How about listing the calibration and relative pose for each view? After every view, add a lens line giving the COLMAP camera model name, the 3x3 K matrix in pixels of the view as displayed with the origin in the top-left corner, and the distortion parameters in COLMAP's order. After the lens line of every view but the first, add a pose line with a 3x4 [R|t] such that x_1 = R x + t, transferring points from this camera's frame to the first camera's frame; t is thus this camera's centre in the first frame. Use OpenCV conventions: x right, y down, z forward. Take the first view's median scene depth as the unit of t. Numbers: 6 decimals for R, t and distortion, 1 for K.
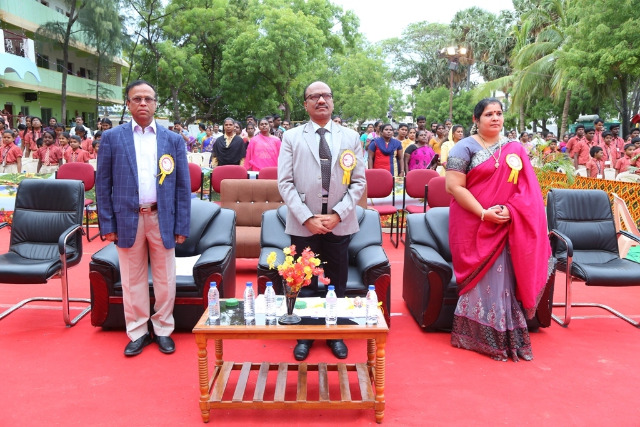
lens RADIAL K [[514.3, 0, 323.3], [0, 514.3, 218.0], [0, 0, 1]] dist [-0.023878, 0.019925]
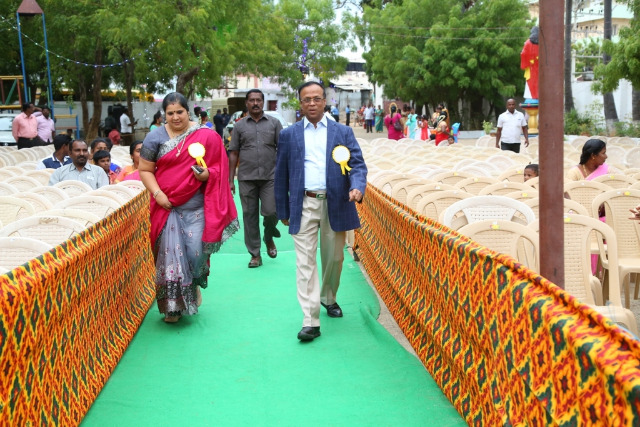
lens RADIAL K [[821.1, 0, 318.1], [0, 821.1, 213.3], [0, 0, 1]] dist [0.045456, 0.000000]
pose [[0.995779, -0.029036, 0.087068, 0.137561], [0.033350, 0.998266, -0.048508, -0.089883], [-0.085509, 0.051207, 0.995021, 0.626818]]
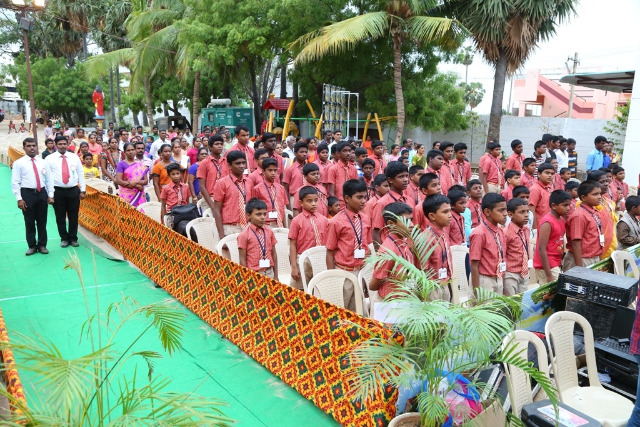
lens RADIAL K [[514.3, 0, 318.6], [0, 514.3, 219.8], [0, 0, 1]] dist [-0.023878, 0.019925]
pose [[0.790319, -0.120186, 0.600792, 0.082801], [0.090137, 0.992710, 0.080016, -0.045000], [-0.606029, -0.009084, 0.795391, 0.166639]]
